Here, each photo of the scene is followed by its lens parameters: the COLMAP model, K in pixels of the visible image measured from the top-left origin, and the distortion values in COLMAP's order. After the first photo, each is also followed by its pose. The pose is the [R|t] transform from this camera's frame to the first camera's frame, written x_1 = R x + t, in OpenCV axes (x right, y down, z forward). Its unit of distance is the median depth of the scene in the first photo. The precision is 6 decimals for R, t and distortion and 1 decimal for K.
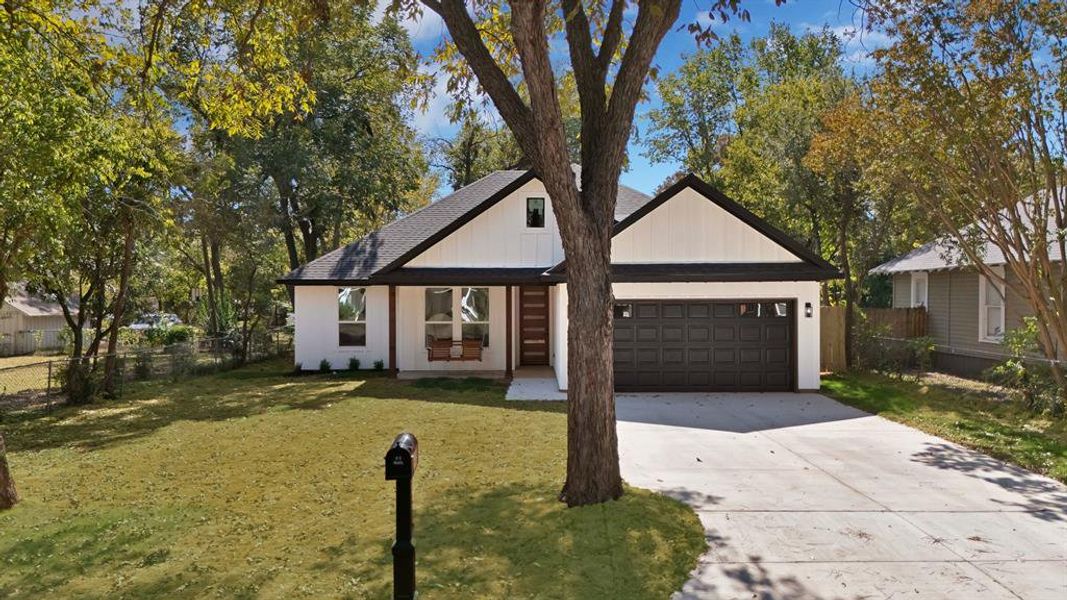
lens RADIAL K [[779.4, 0, 533.5], [0, 779.4, 300.0], [0, 0, 1]] dist [0.002166, 0.000057]
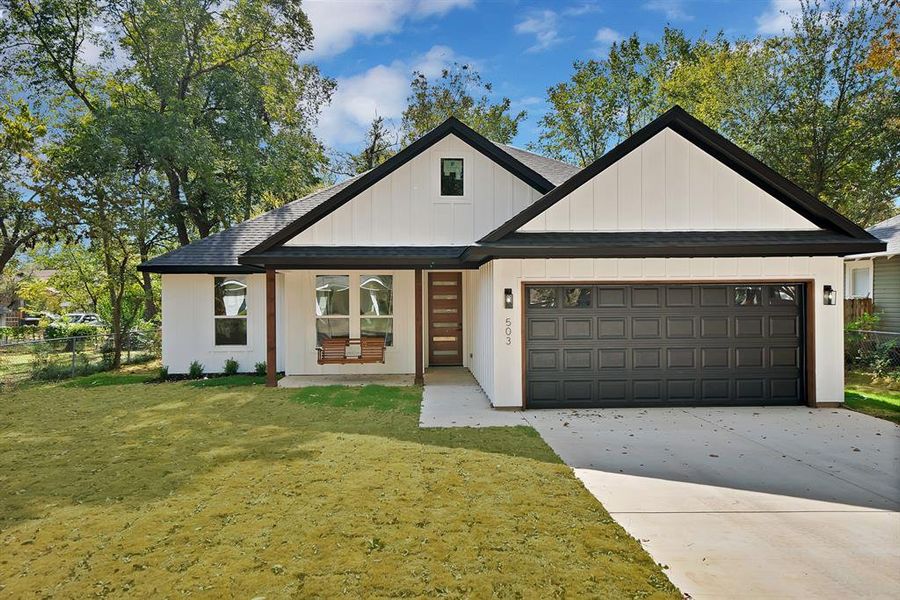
lens RADIAL K [[610.1, 0, 451.2], [0, 610.1, 312.7], [0, 0, 1]] dist [0.028687, 0.002111]
pose [[0.999052, -0.003433, 0.043406, -0.025317], [0.002863, 0.999909, 0.013176, 0.017595], [-0.043448, -0.013040, 0.998971, 0.370819]]
